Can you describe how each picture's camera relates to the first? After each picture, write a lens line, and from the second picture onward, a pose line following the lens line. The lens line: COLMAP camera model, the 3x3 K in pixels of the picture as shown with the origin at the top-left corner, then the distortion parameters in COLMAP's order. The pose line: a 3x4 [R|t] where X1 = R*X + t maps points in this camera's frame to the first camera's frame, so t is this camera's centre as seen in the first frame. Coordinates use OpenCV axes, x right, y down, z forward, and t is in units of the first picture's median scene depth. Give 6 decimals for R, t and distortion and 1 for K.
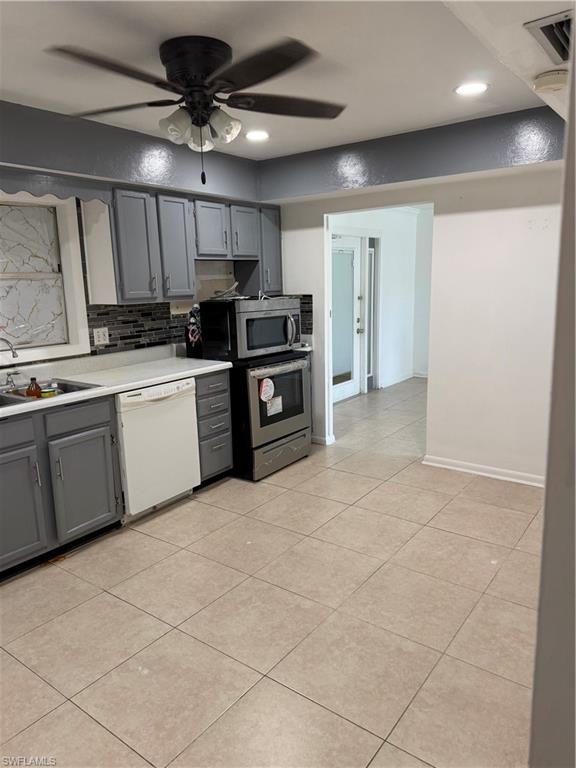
lens RADIAL K [[539.9, 0, 288.0], [0, 539.9, 384.0], [0, 0, 1]] dist [0.070491, -0.103314]
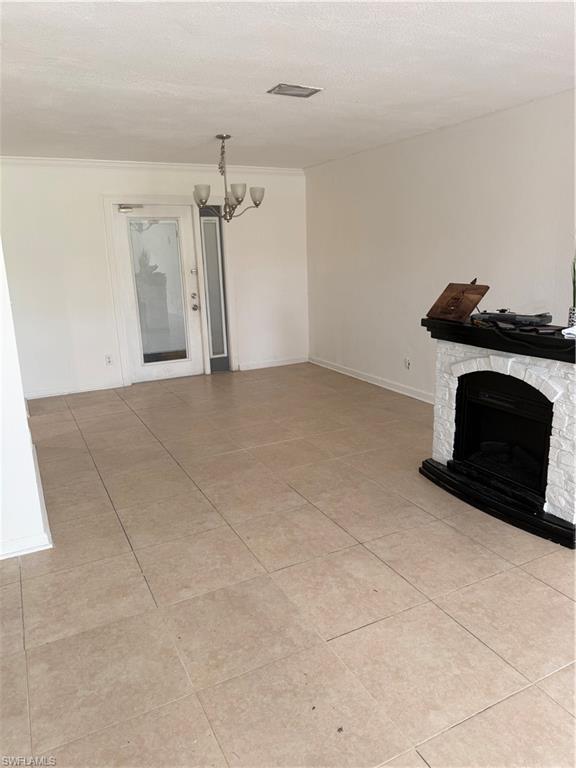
lens RADIAL K [[539.9, 0, 288.0], [0, 539.9, 384.0], [0, 0, 1]] dist [0.070491, -0.103314]
pose [[0.896383, 0.111883, -0.428930, 0.672389], [-0.079337, 0.992492, 0.093083, -0.065277], [0.436124, -0.049408, 0.898529, 0.218946]]
